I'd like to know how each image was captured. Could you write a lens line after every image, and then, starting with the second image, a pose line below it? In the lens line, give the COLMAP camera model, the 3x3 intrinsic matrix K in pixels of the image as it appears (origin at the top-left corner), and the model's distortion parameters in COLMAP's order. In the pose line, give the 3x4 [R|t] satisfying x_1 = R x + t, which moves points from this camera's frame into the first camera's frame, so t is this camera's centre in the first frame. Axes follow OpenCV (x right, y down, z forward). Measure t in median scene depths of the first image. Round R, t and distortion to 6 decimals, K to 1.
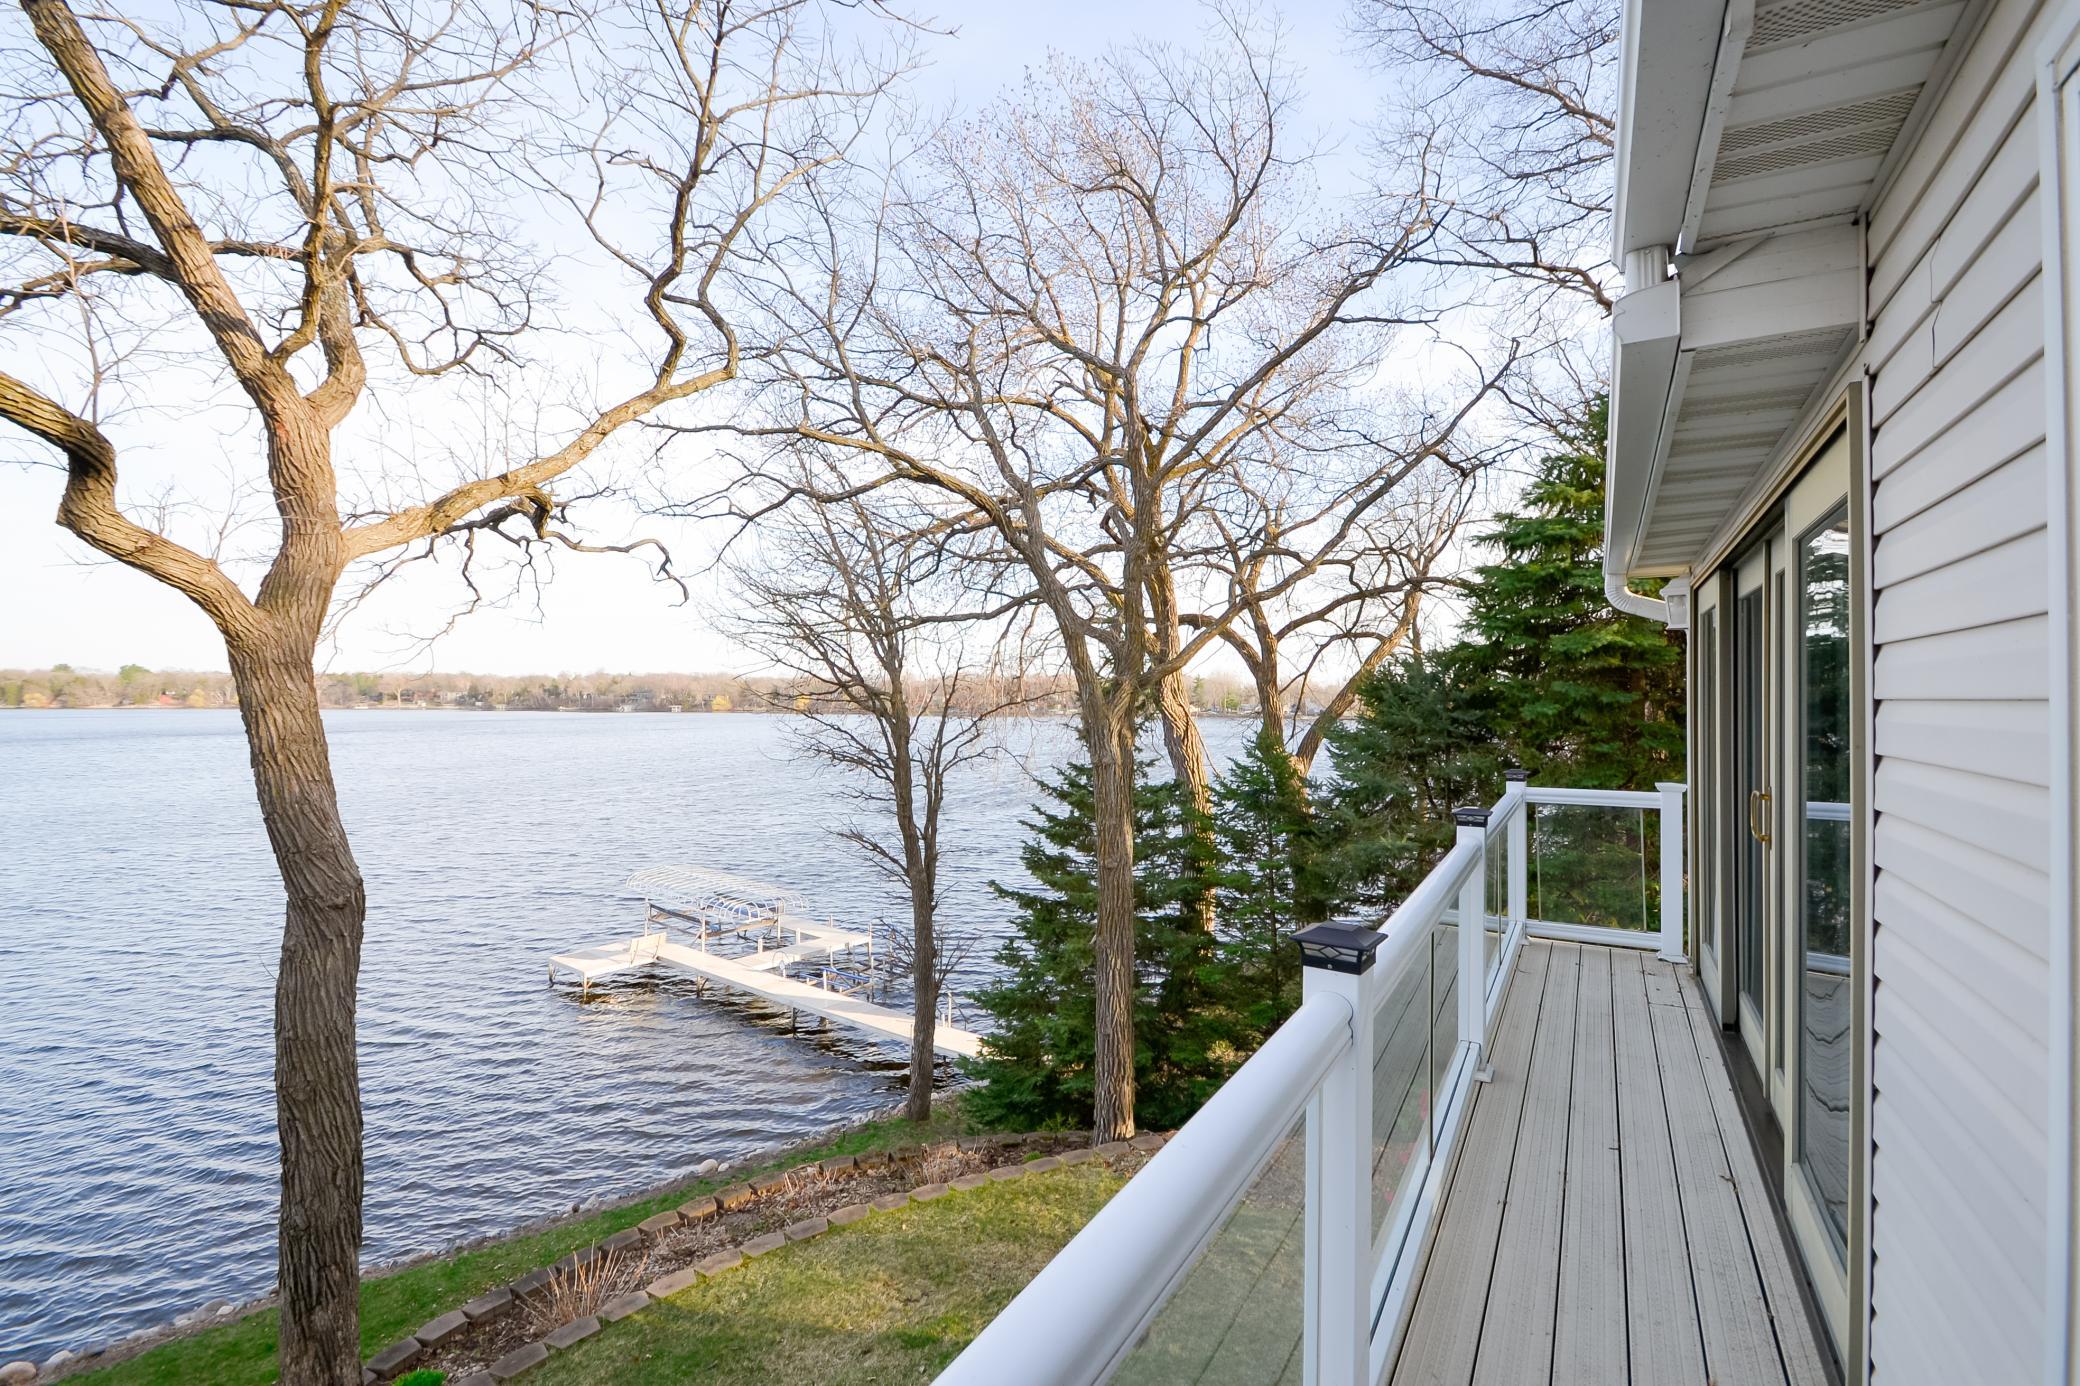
lens RADIAL K [[946.8, 0, 1055.4], [0, 946.8, 689.7], [0, 0, 1]] dist [-0.001198, -0.001247]
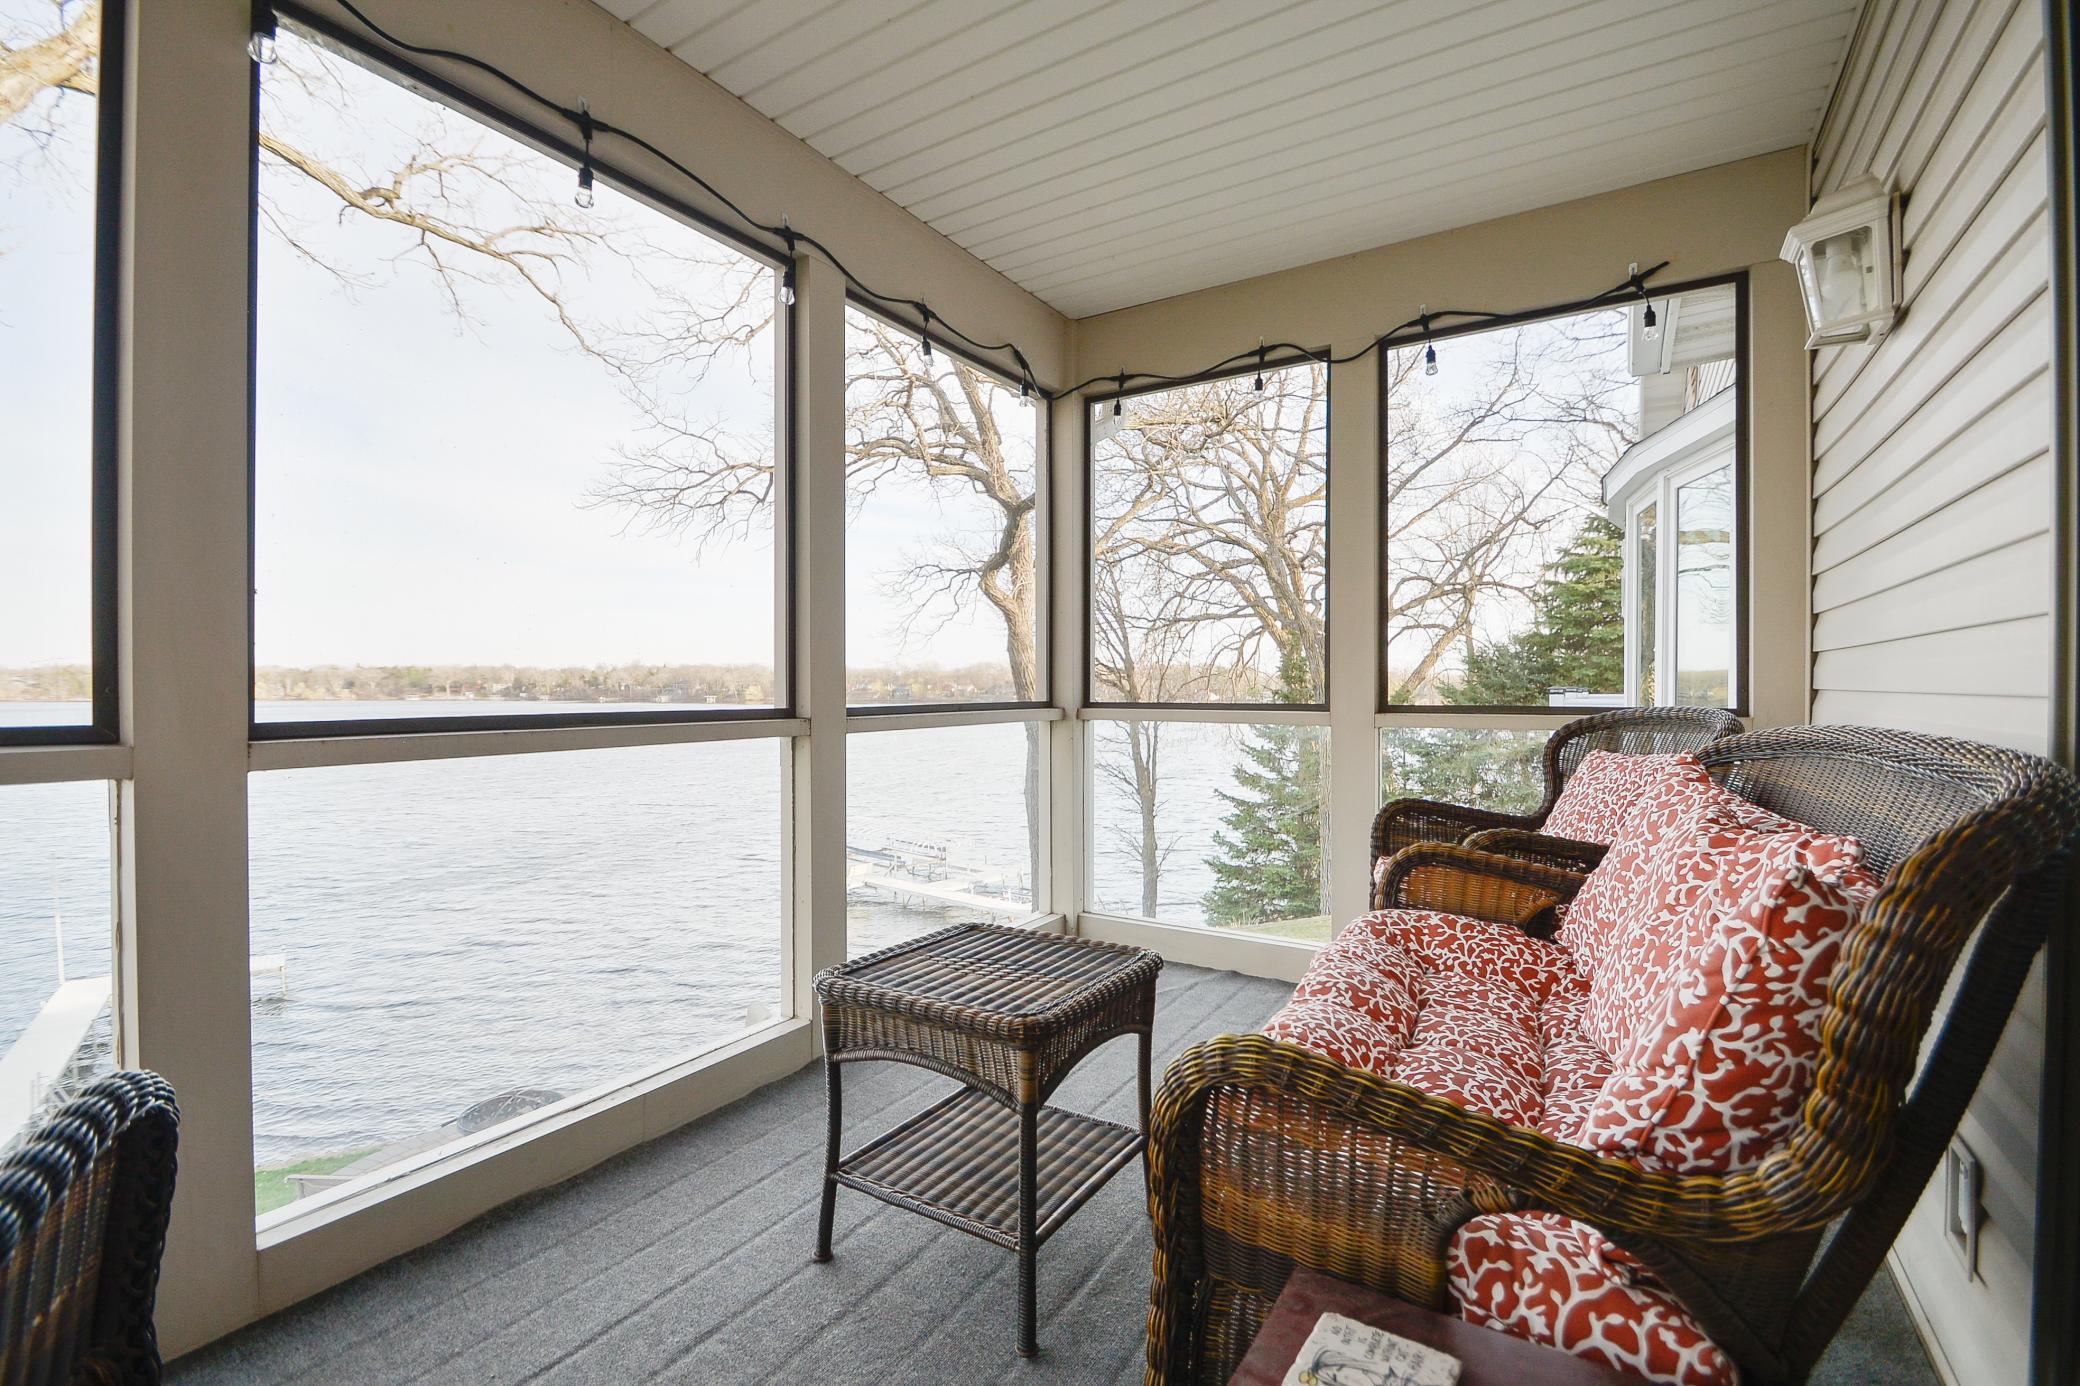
lens RADIAL K [[946.8, 0, 1032.9], [0, 946.8, 694.9], [0, 0, 1]] dist [-0.001198, -0.001247]
pose [[0.998909, -0.001821, -0.046662, -0.075256], [0.002542, 0.999878, 0.015395, 0.006414], [0.046629, -0.015497, 0.998792, -0.140571]]
